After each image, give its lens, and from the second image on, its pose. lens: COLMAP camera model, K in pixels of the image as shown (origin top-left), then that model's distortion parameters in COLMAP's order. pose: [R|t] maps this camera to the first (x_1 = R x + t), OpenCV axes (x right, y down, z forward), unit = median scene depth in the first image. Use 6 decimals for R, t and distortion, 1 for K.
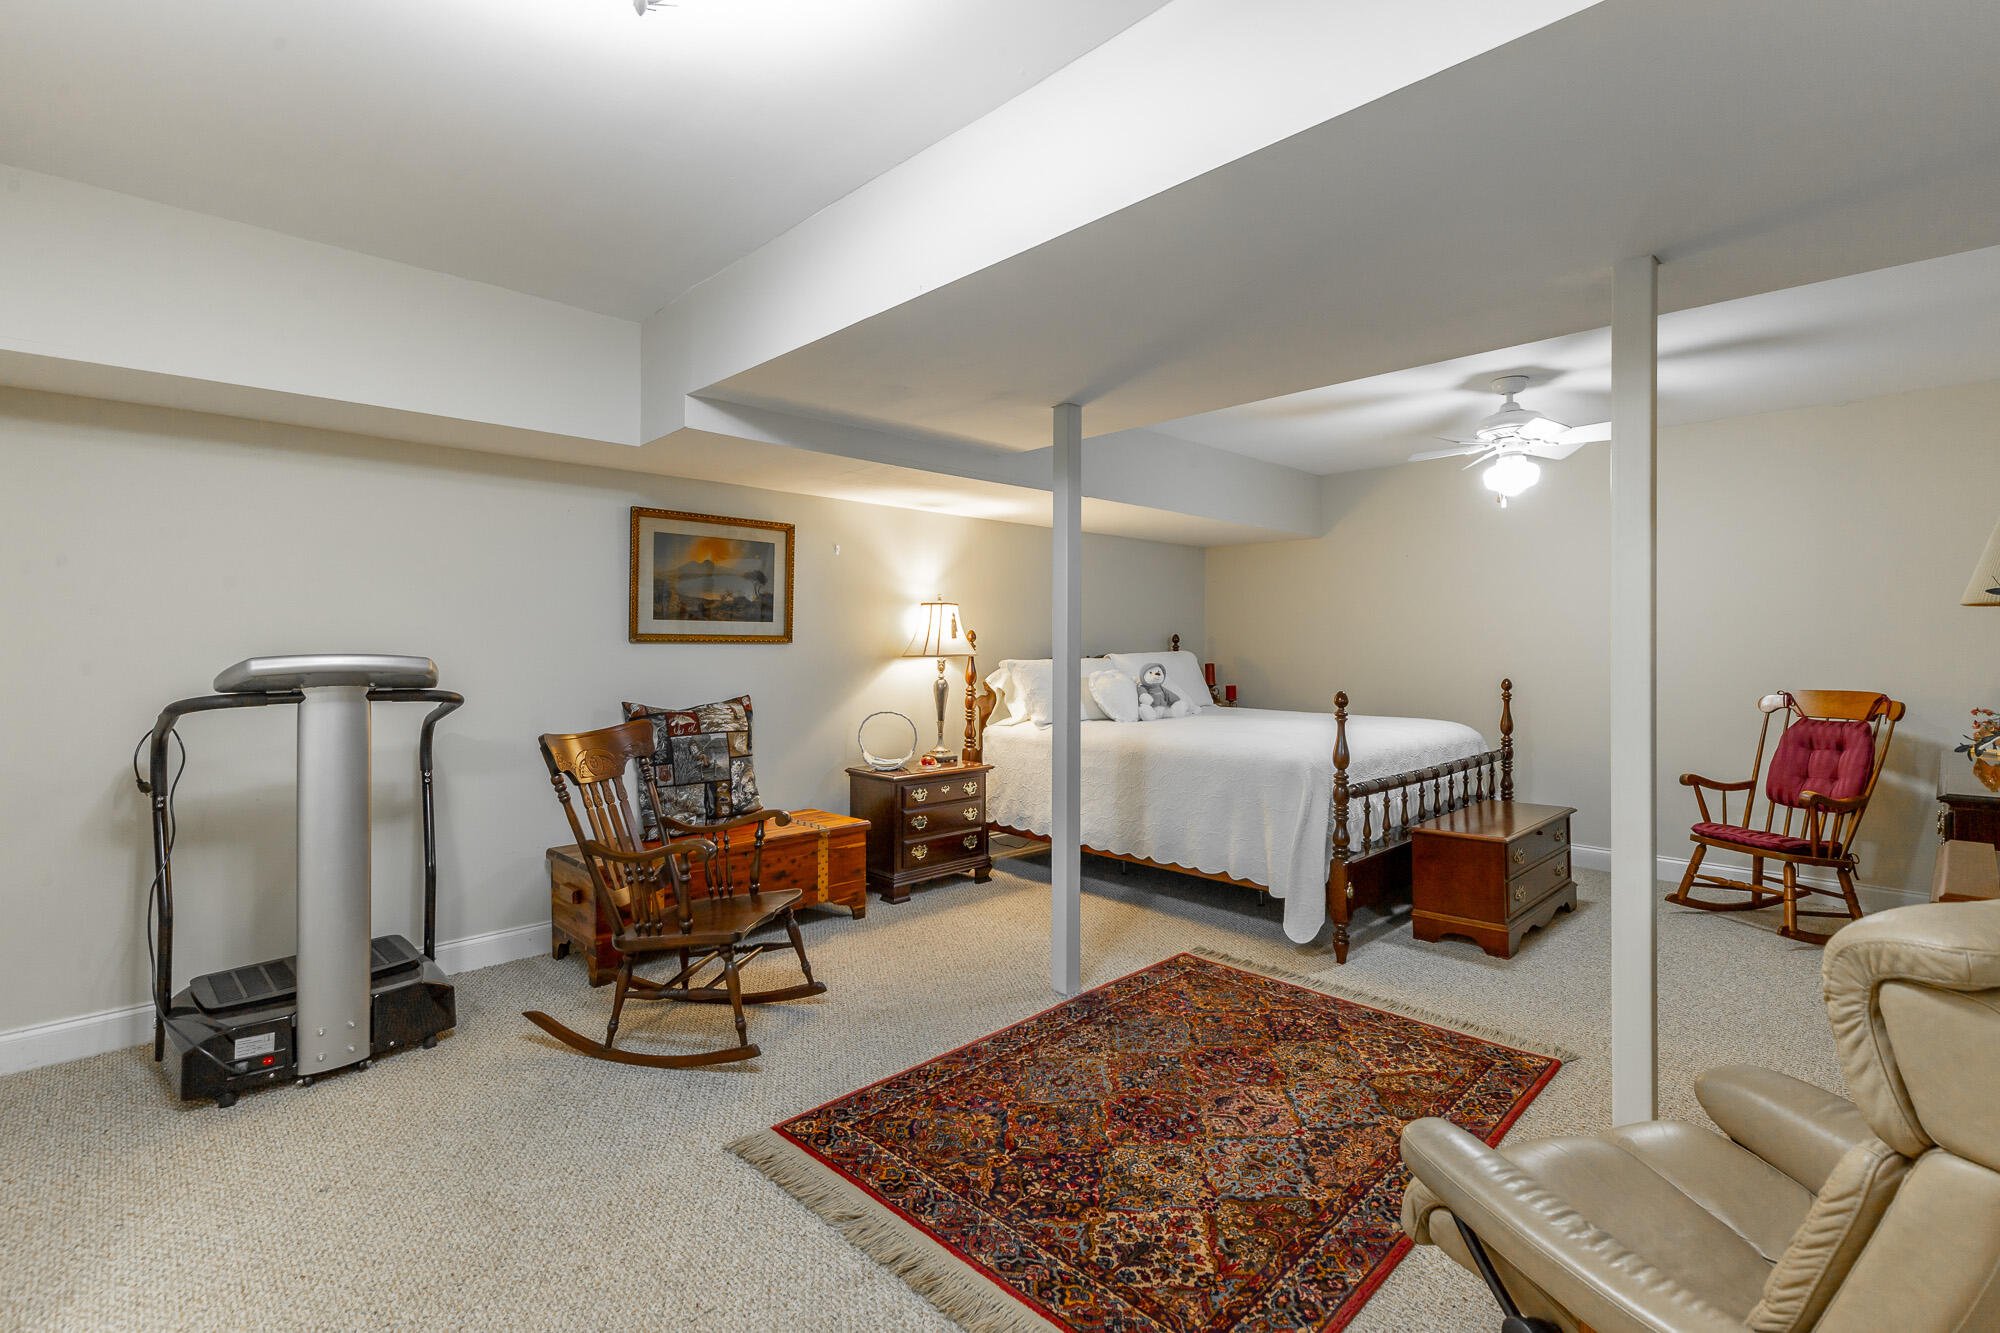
lens RADIAL K [[908.4, 0, 1014.5], [0, 908.4, 650.7], [0, 0, 1]] dist [0.004077, 0.000206]
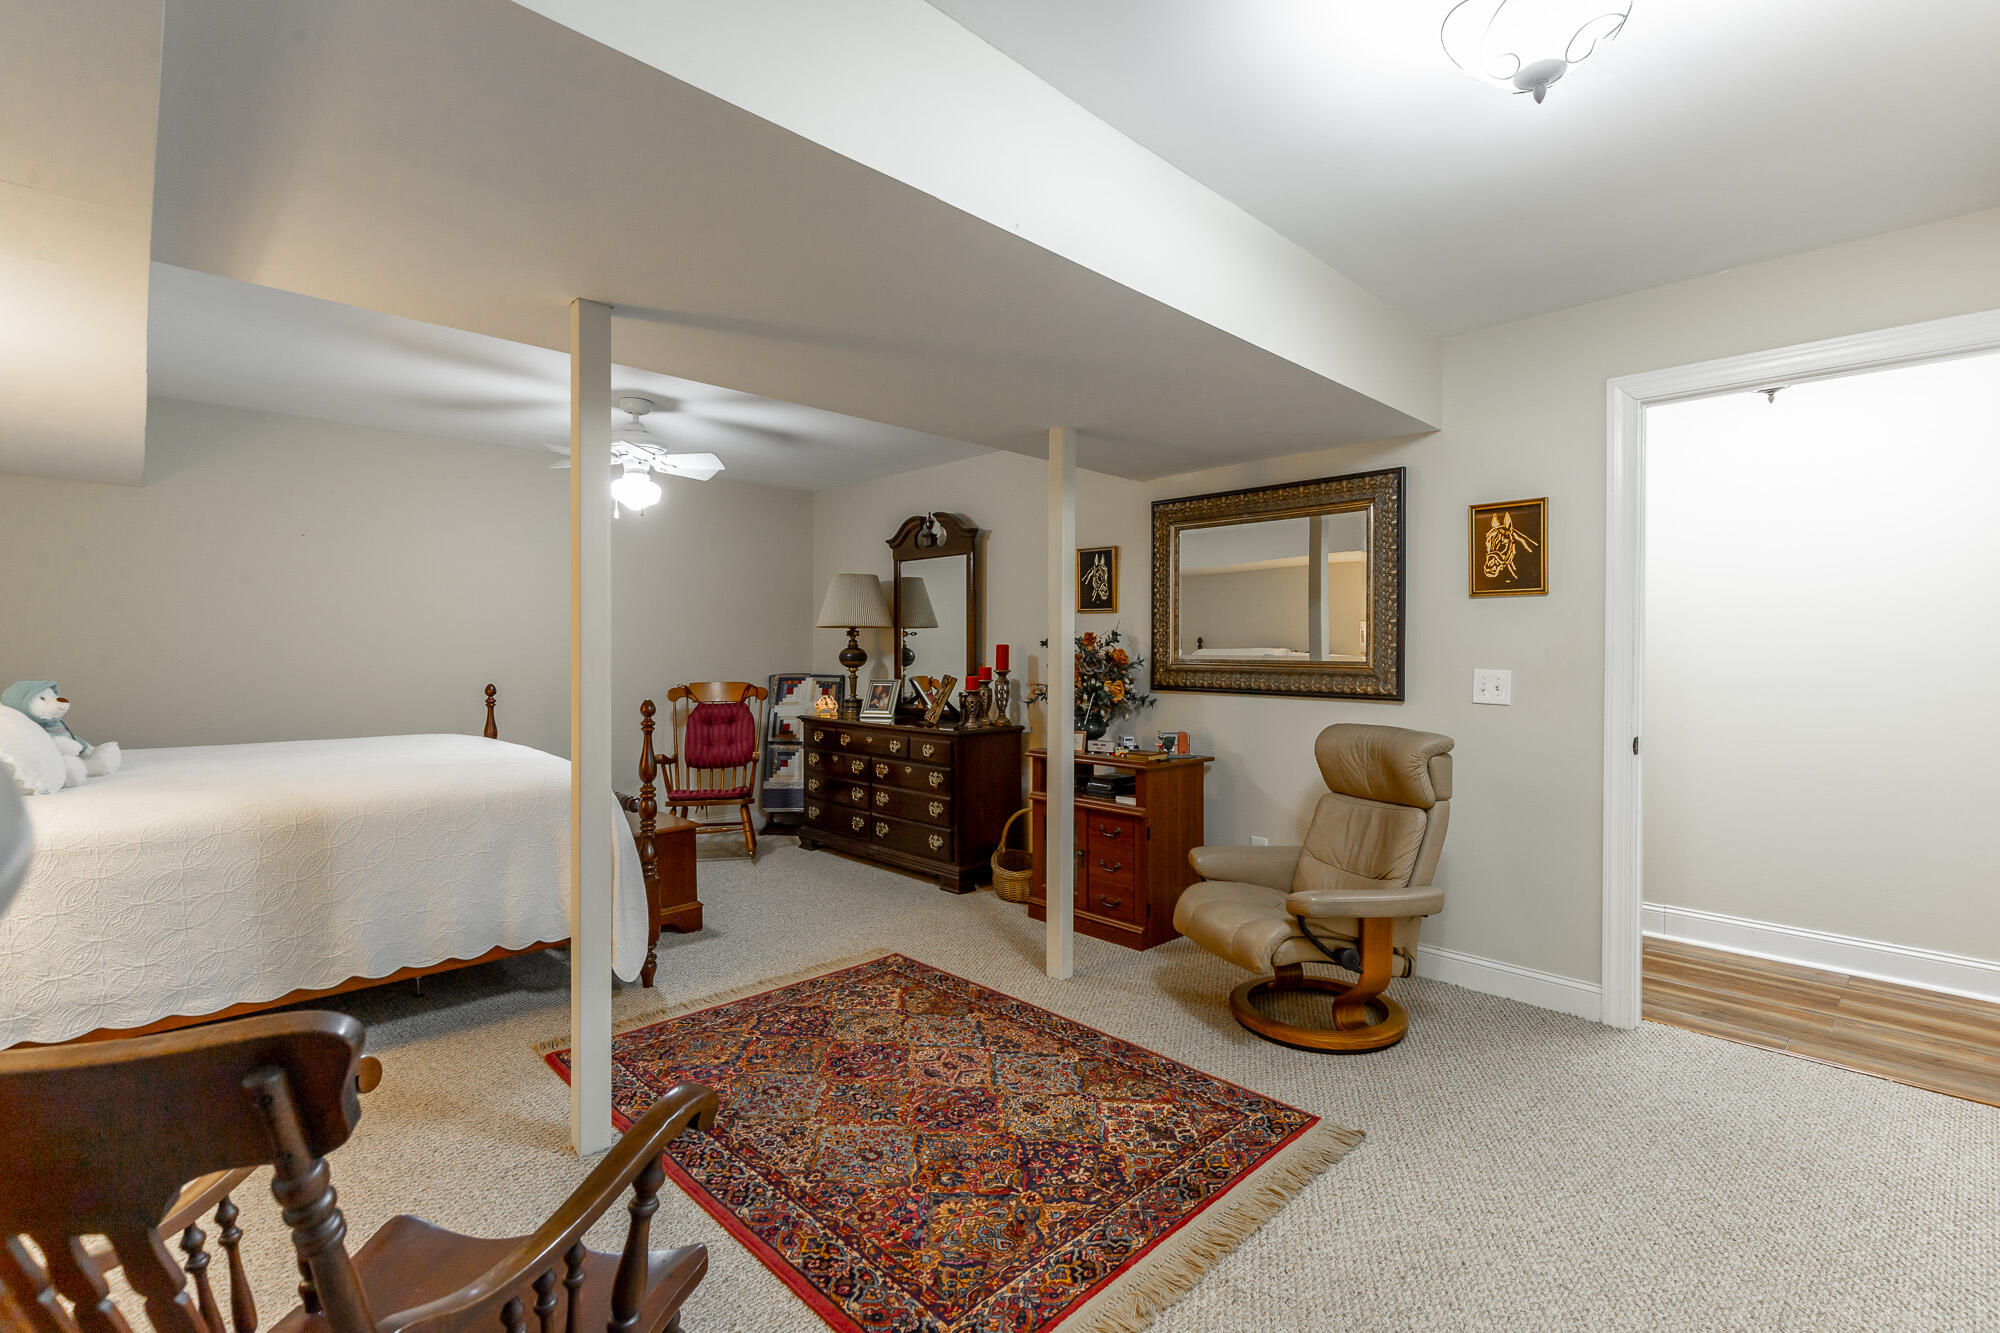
lens RADIAL K [[908.4, 0, 1014.5], [0, 908.4, 664.4], [0, 0, 1]] dist [0.004077, 0.000206]
pose [[0.009864, -0.017361, 0.999801, -0.773854], [0.003732, 0.999843, 0.017325, -0.008142], [-0.999944, 0.003561, 0.009927, 0.818557]]
